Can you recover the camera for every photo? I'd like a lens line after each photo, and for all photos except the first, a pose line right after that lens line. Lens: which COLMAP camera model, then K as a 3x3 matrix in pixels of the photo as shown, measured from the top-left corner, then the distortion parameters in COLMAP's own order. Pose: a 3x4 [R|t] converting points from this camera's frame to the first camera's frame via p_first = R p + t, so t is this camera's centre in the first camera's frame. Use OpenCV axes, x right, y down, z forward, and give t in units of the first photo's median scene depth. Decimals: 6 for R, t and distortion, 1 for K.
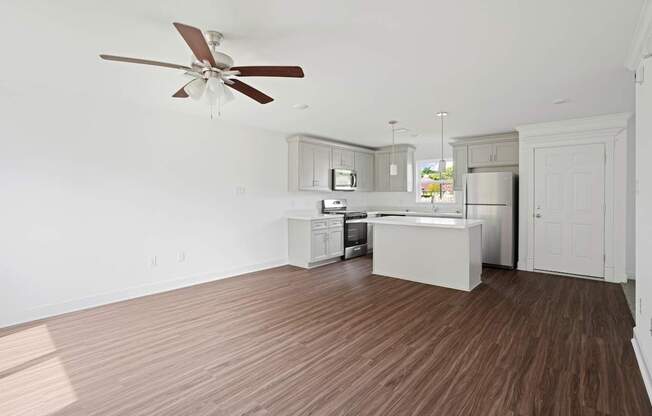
lens RADIAL K [[300.4, 0, 339.8], [0, 300.4, 200.6], [0, 0, 1]] dist [-0.005994, 0.000074]
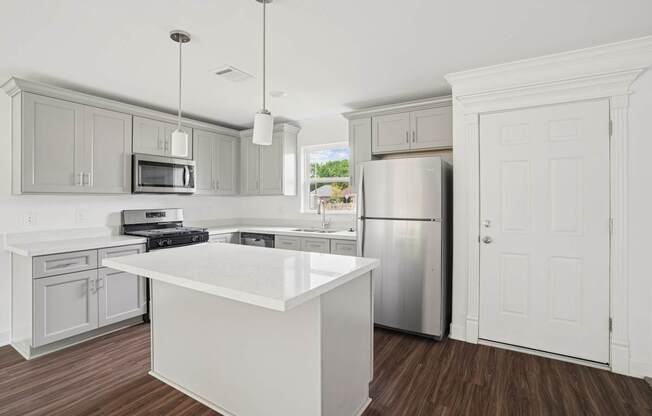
lens RADIAL K [[300.4, 0, 326.0], [0, 300.4, 204.0], [0, 0, 1]] dist [-0.005994, 0.000074]
pose [[0.992845, -0.003944, 0.119342, 0.279853], [0.004647, 0.999973, -0.005610, -0.010285], [-0.119317, 0.006125, 0.992837, 0.447956]]
